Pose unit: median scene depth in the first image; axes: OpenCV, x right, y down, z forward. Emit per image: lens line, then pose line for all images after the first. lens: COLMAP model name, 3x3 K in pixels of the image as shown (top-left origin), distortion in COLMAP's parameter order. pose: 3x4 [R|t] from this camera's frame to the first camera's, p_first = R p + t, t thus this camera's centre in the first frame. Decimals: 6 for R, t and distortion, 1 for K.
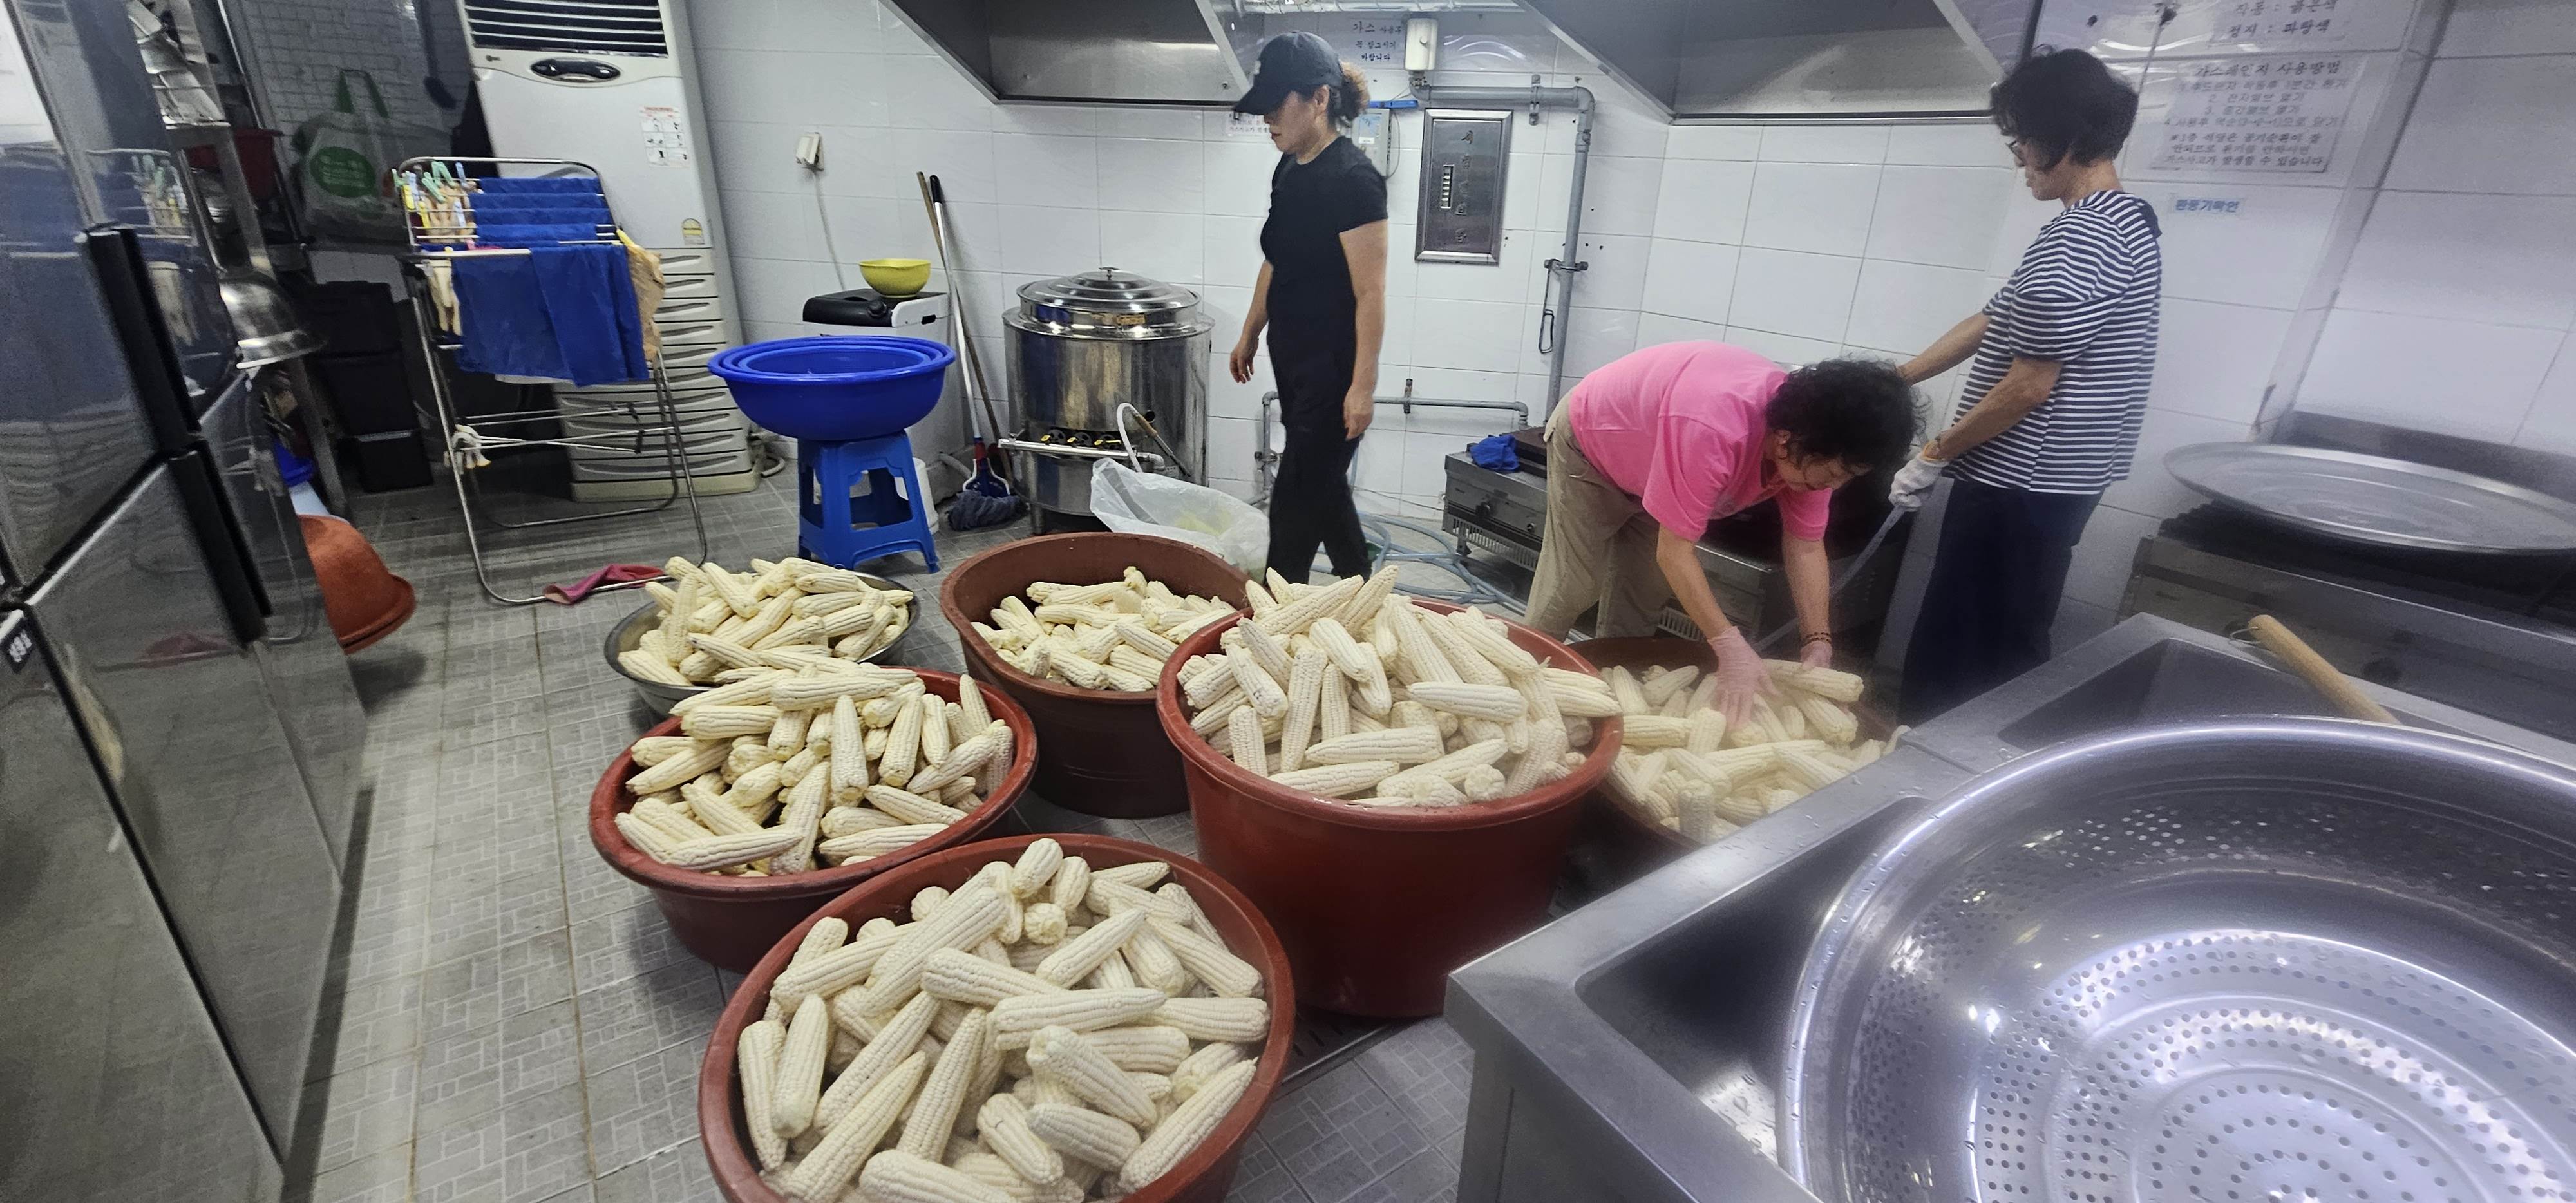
lens RADIAL K [[1131.9, 0, 1288.0], [0, 1131.9, 601.5], [0, 0, 1]] dist [0.001241, 0.000142]
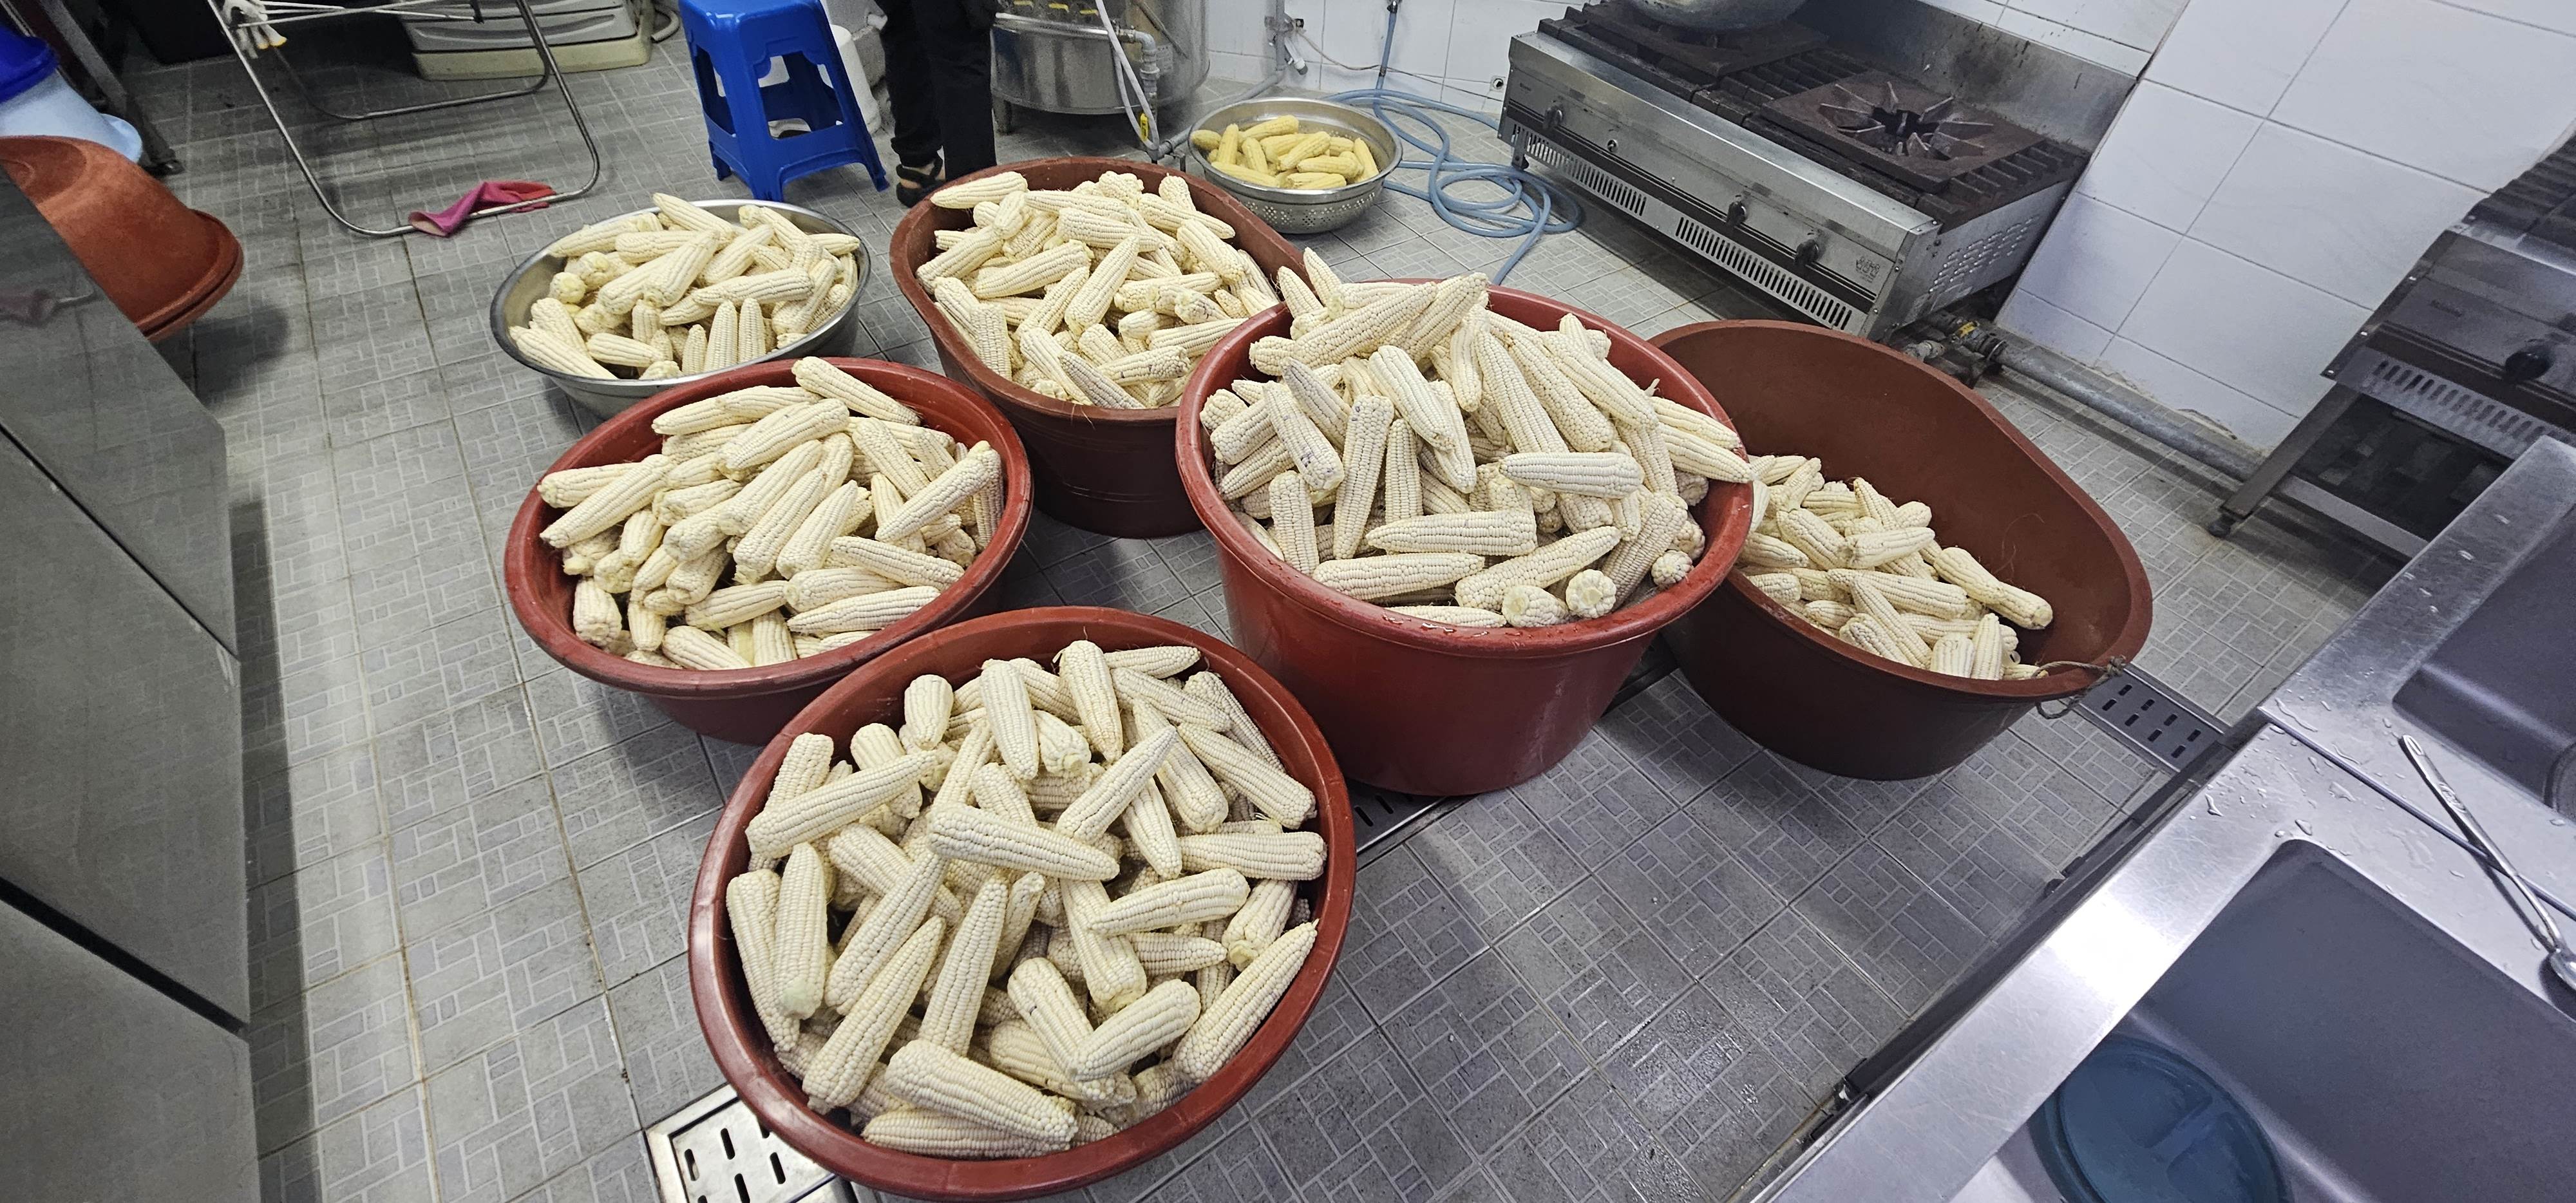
lens RADIAL K [[1075.3, 0, 1288.0], [0, 1075.3, 601.5], [0, 0, 1]] dist [-0.001298, 0.000013]
pose [[0.999844, -0.000128, 0.017638, -0.048307], [-0.007180, 0.910417, 0.413630, -0.127987], [-0.016111, -0.413693, 0.910274, 0.249432]]
